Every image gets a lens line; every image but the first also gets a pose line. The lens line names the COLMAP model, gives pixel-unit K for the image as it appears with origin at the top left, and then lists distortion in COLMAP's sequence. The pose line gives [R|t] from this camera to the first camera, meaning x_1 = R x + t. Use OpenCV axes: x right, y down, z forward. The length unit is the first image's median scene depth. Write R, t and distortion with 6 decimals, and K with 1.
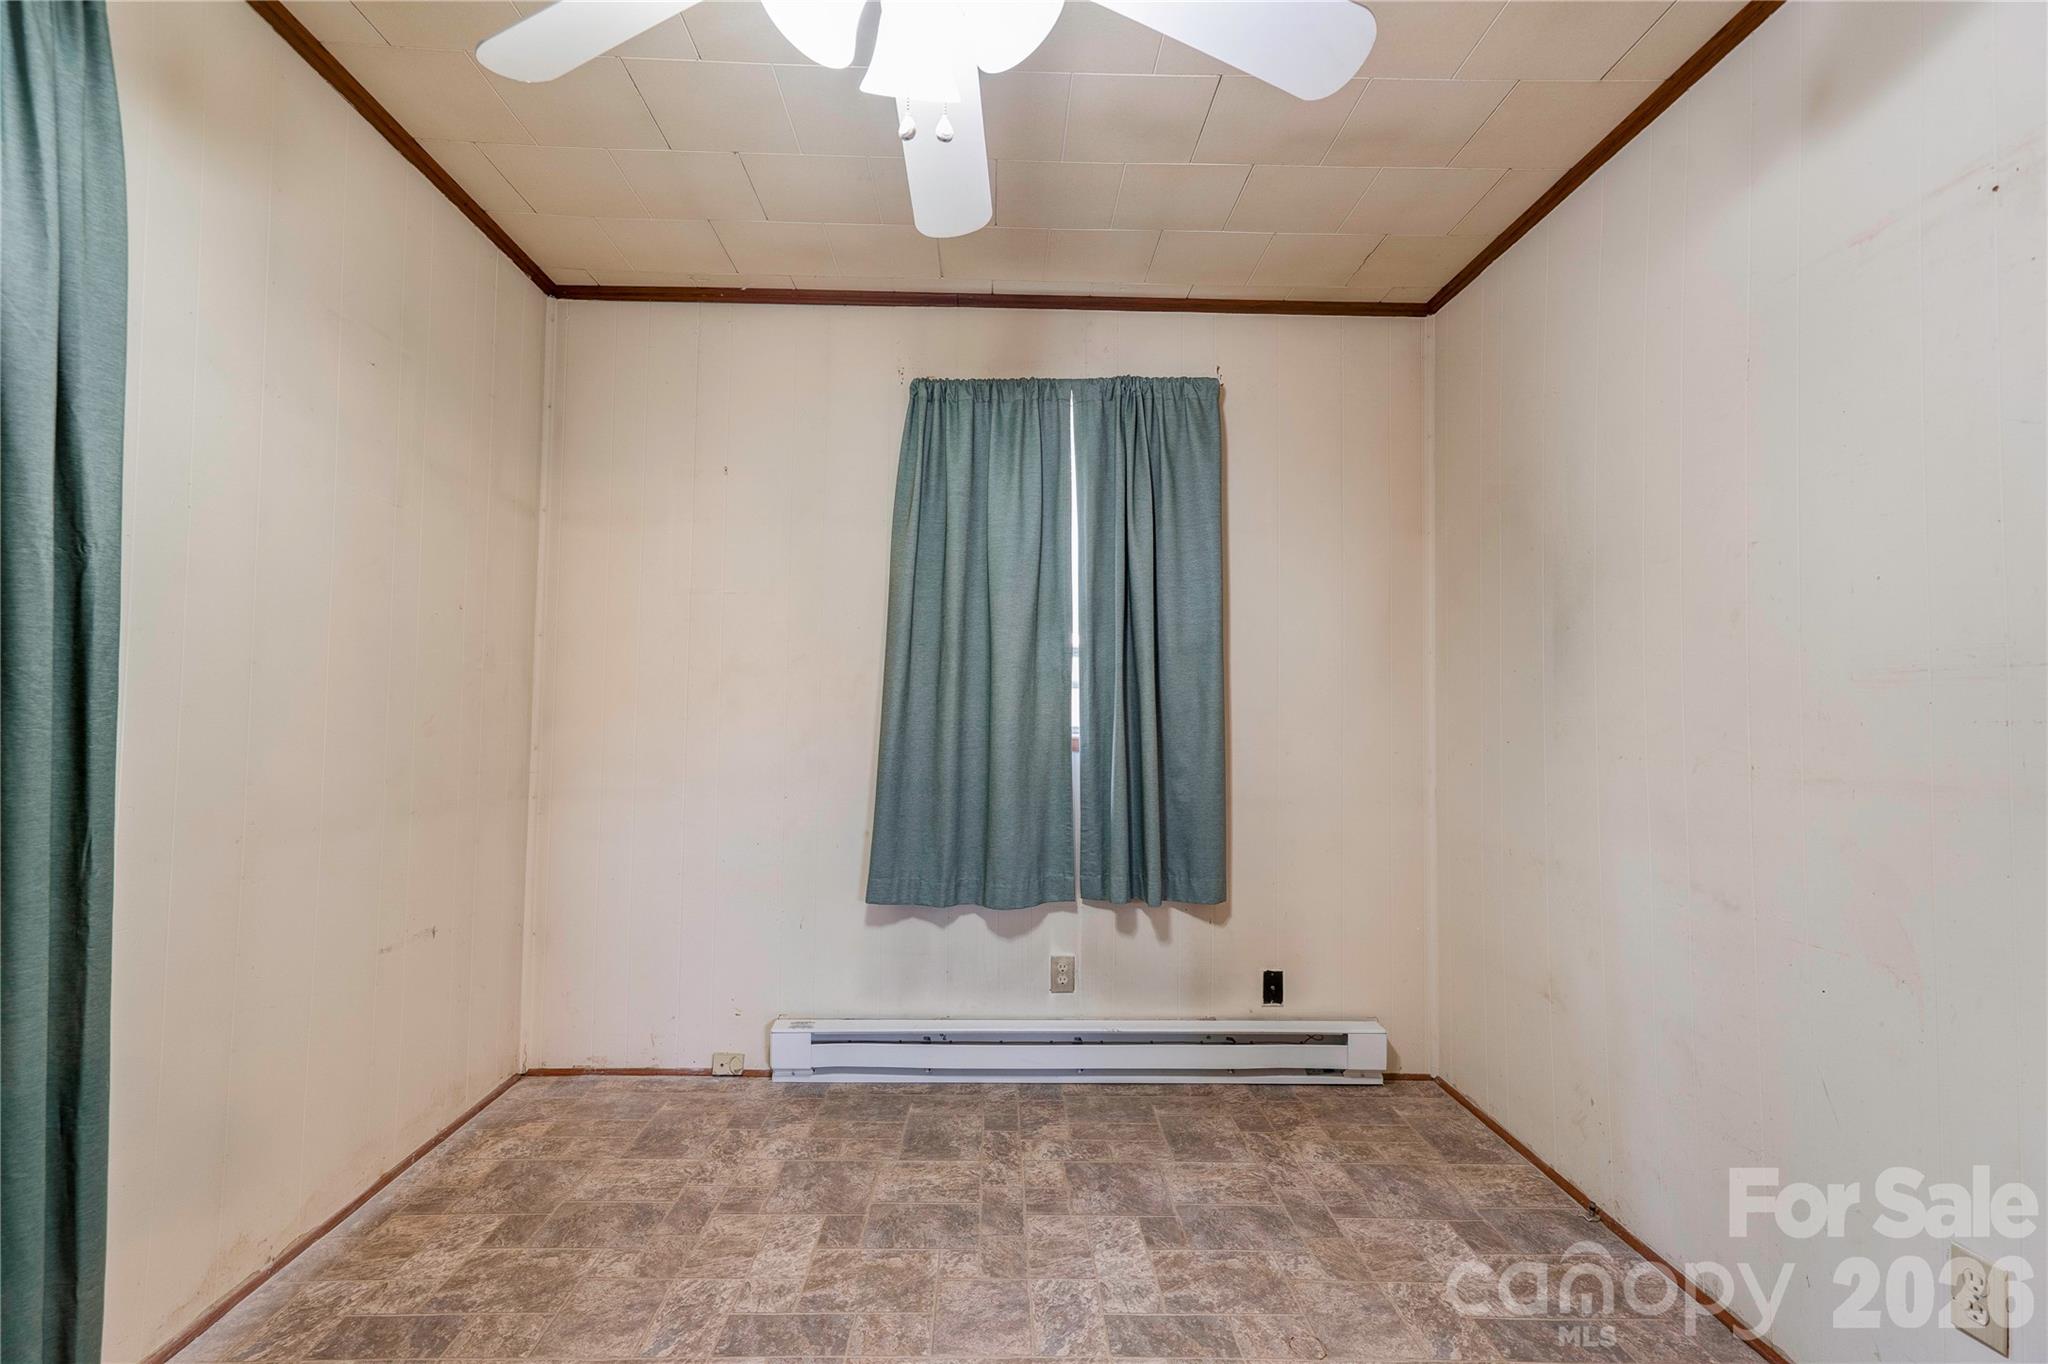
lens RADIAL K [[930.4, 0, 998.8], [0, 930.4, 679.0], [0, 0, 1]] dist [-0.005466, 0.014867]
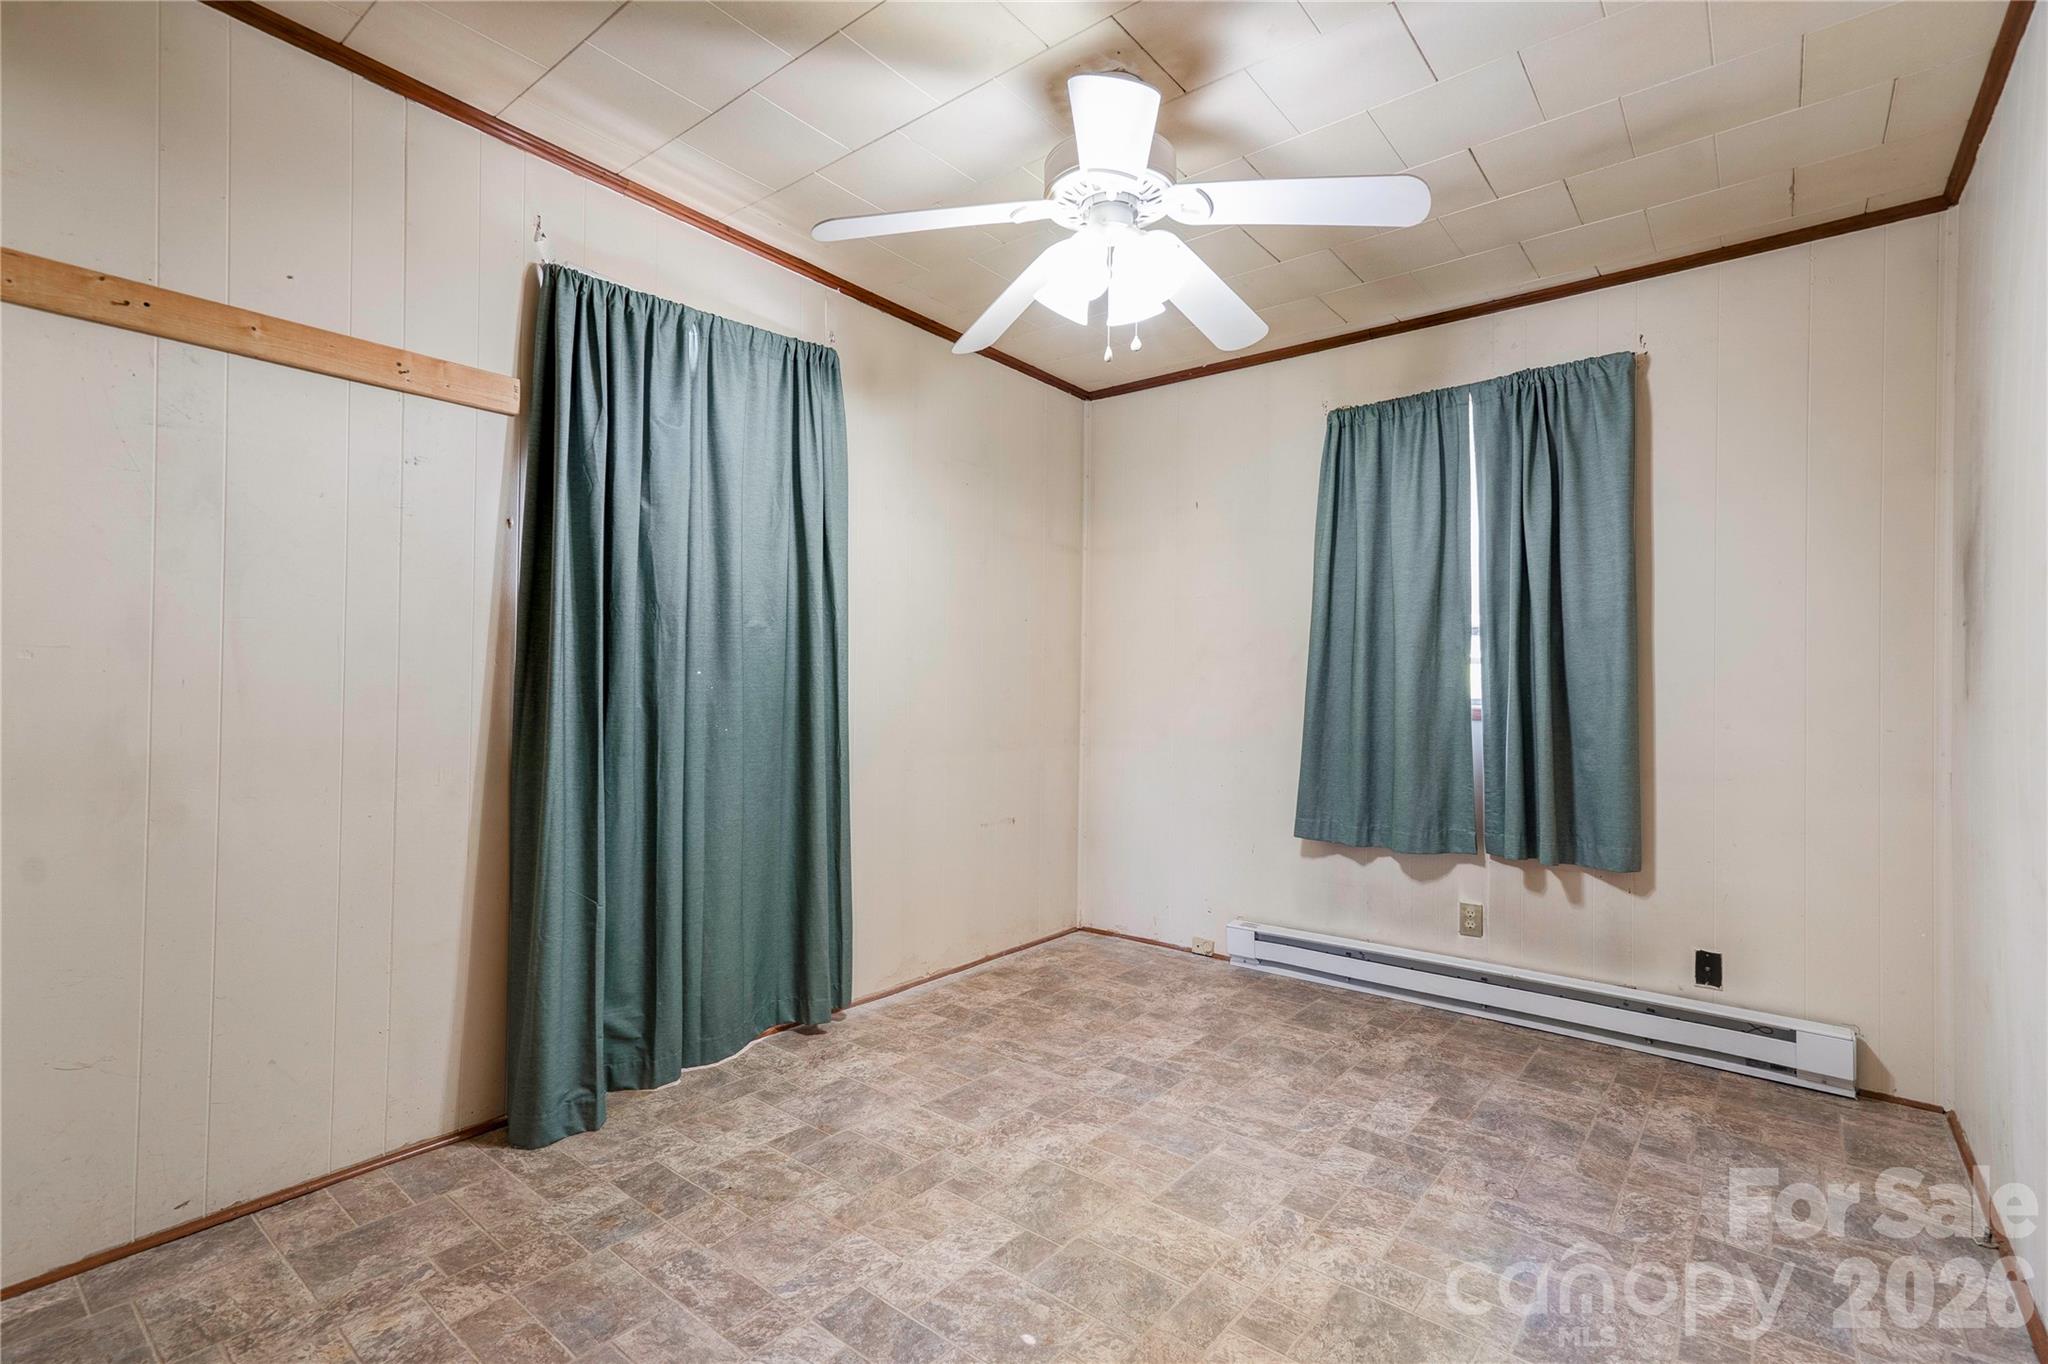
lens RADIAL K [[930.4, 0, 998.8], [0, 930.4, 679.0], [0, 0, 1]] dist [-0.005466, 0.014867]
pose [[0.760362, -0.007380, -0.649458, 0.372656], [0.020924, 0.999695, 0.013138, 0.001881], [0.649163, -0.023579, 0.760284, -0.214996]]
